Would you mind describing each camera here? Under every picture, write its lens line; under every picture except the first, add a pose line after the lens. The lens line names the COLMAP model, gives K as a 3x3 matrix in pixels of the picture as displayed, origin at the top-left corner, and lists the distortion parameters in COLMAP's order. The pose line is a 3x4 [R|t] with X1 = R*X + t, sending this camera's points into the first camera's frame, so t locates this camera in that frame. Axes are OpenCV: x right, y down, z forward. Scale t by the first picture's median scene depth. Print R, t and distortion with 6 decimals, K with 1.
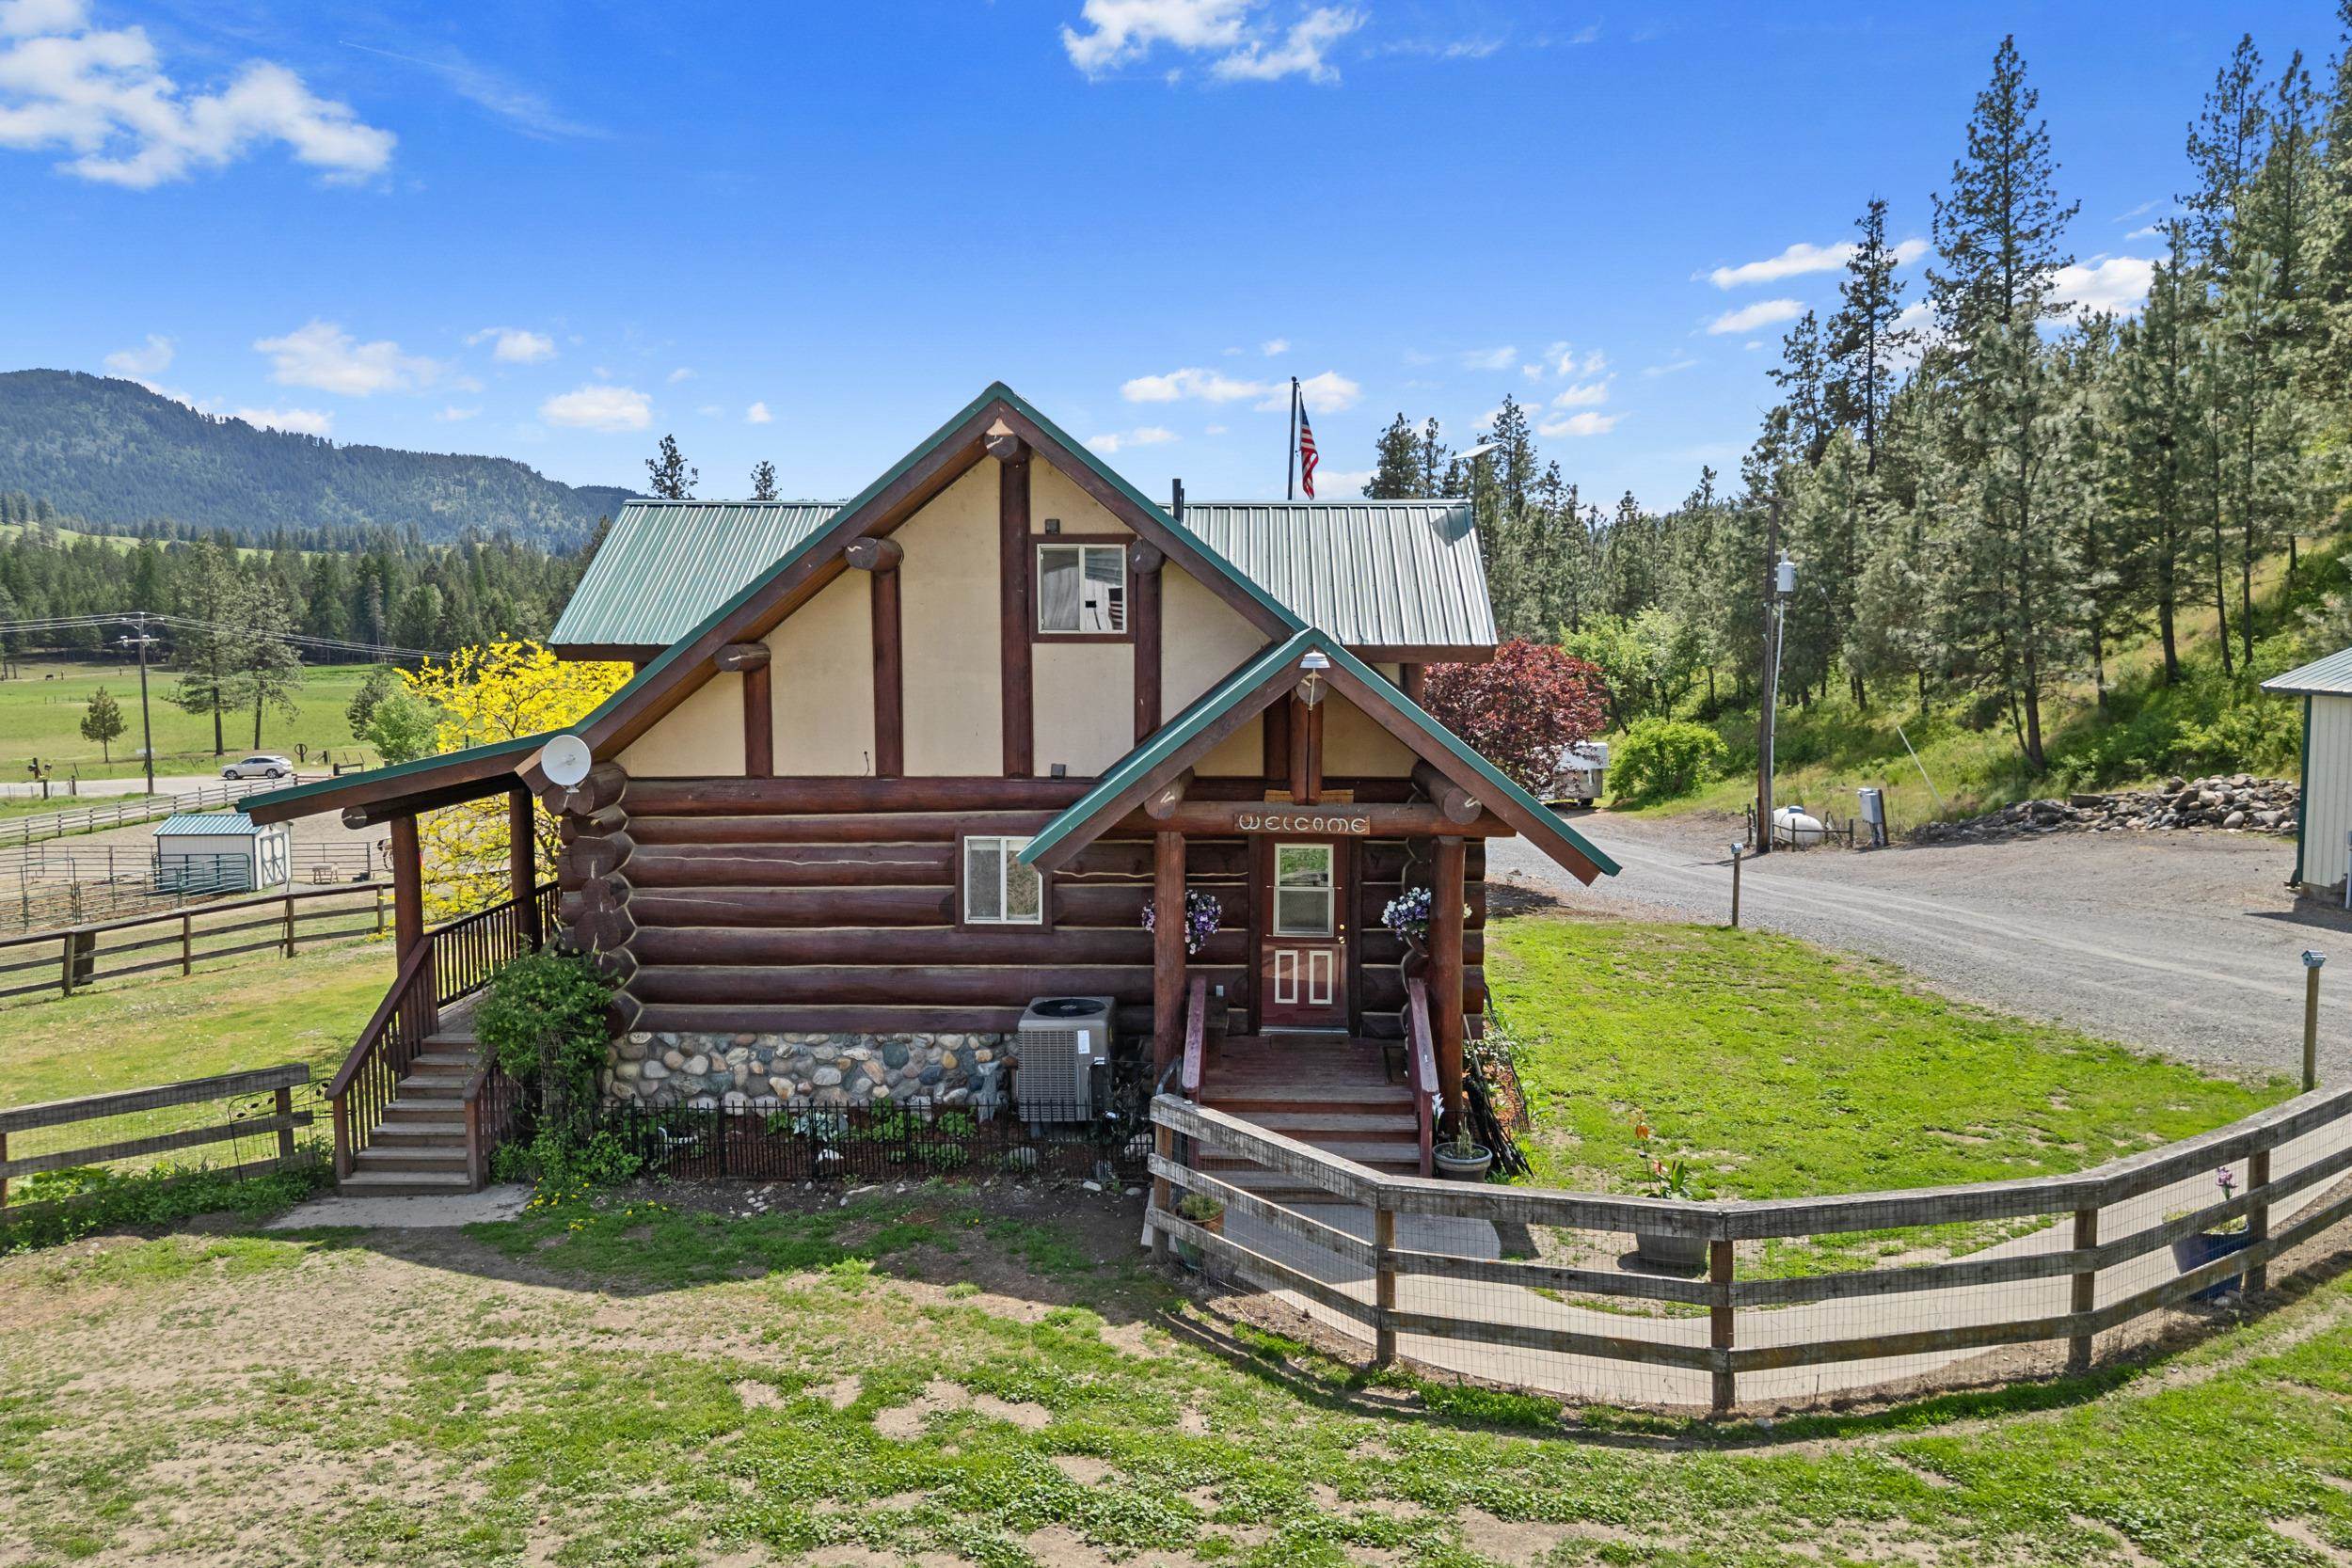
lens RADIAL K [[1643.7, 0, 1182.8], [0, 1643.7, 730.4], [0, 0, 1]] dist [0.090834, -0.097569]
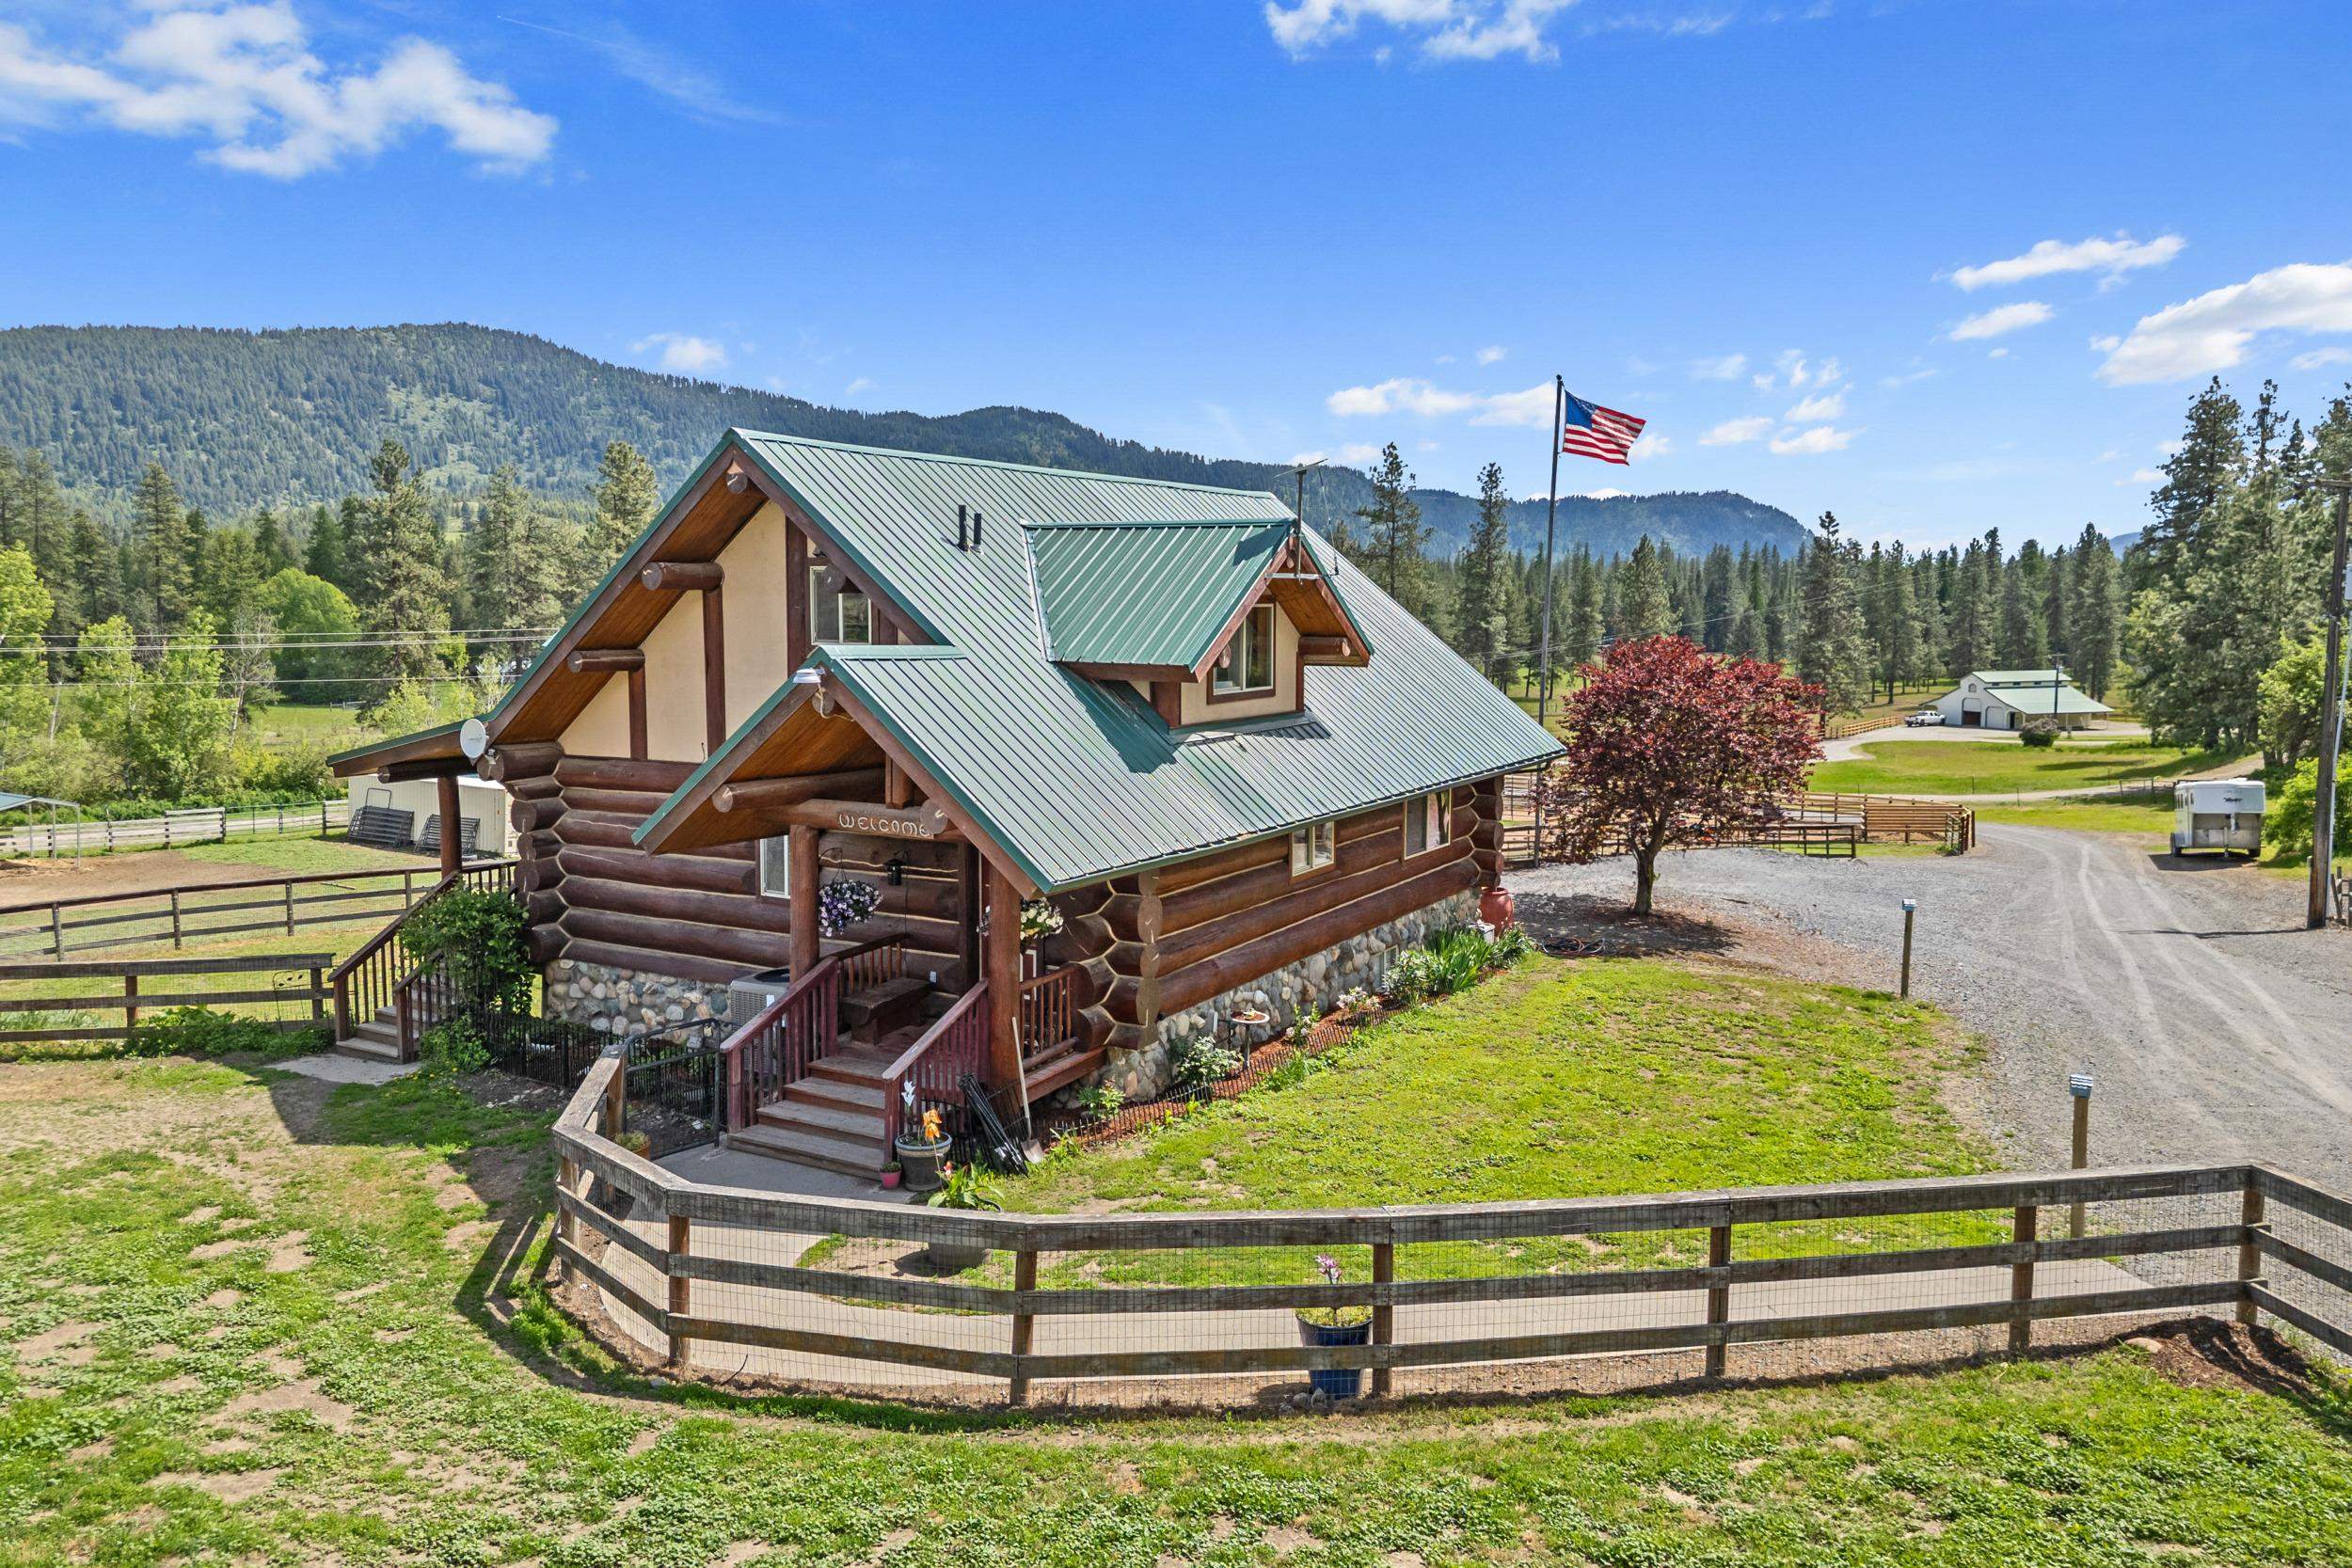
lens RADIAL K [[1643.7, 0, 1182.8], [0, 1643.7, 730.4], [0, 0, 1]] dist [0.090834, -0.097569]
pose [[0.886603, 0.041324, -0.460682, 0.653785], [-0.040387, 0.999113, 0.011894, -0.024060], [0.460765, 0.008060, 0.887486, 0.102436]]
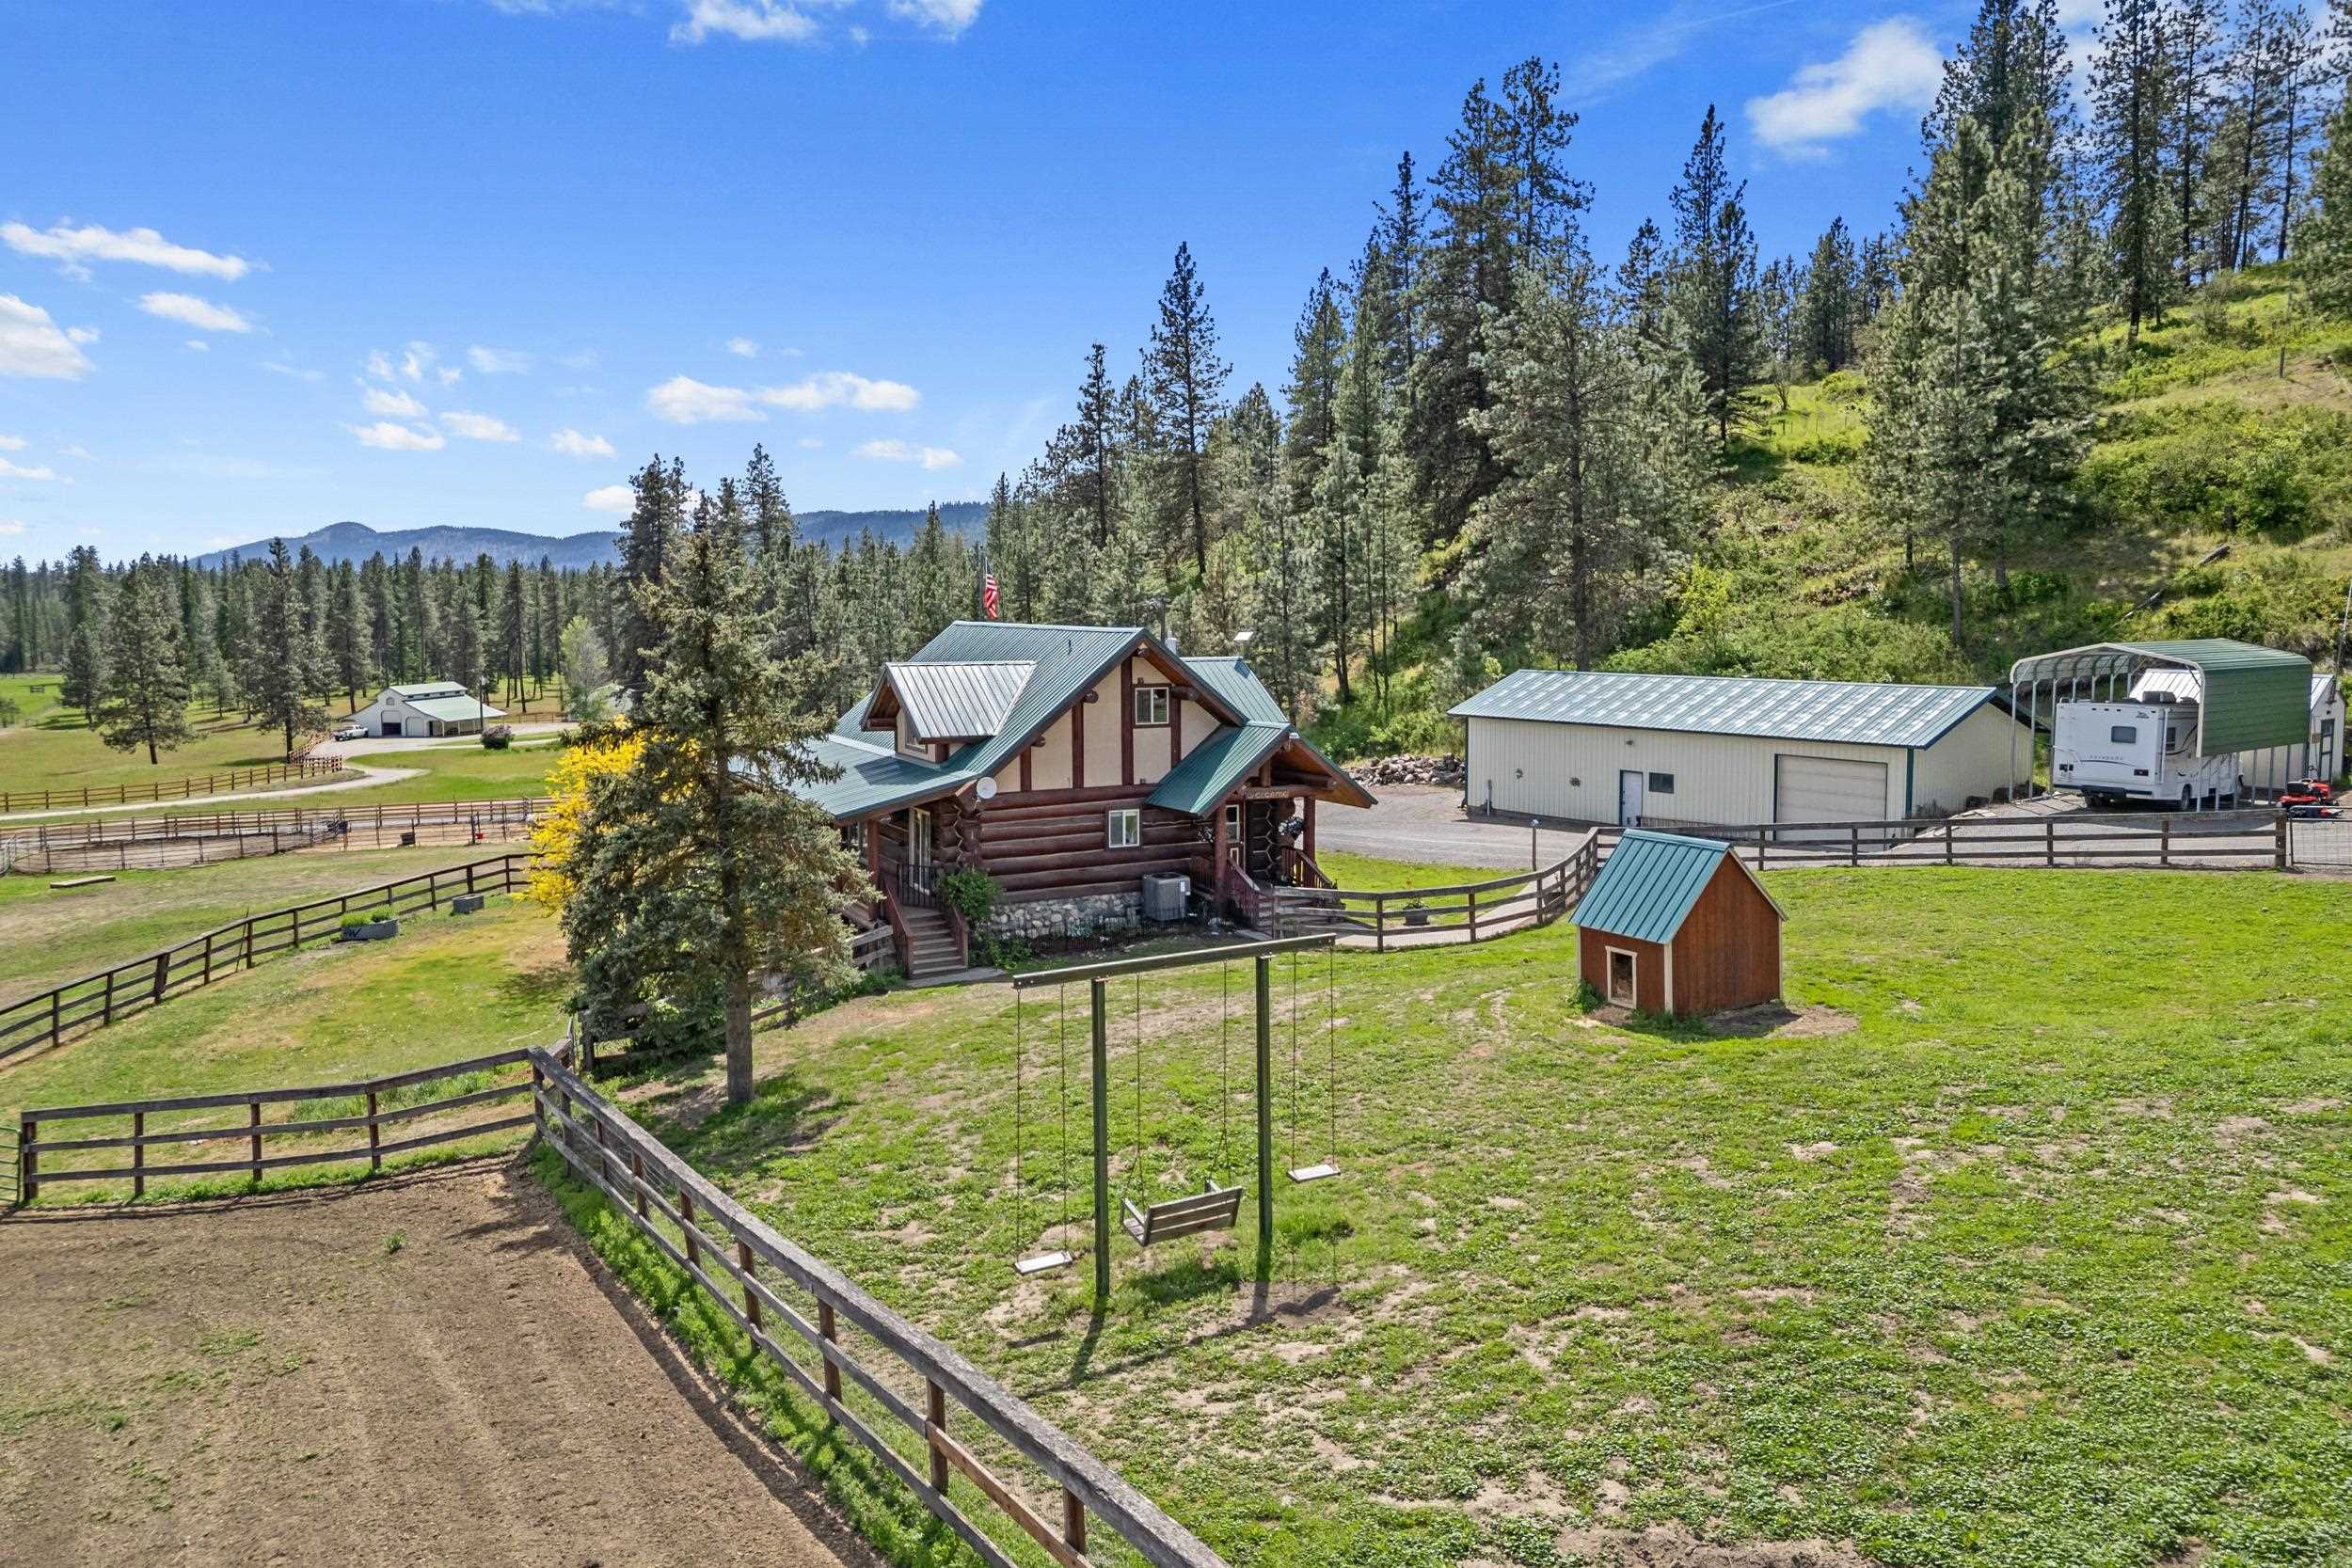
lens RADIAL K [[1636.8, 0, 1174.9], [0, 1636.8, 753.8], [0, 0, 1]] dist [0.078701, -0.084926]
pose [[0.864789, -0.047972, 0.499839, -1.208571], [0.041302, 0.998849, 0.024406, -0.071057], [-0.500435, -0.000462, 0.865774, -1.075922]]
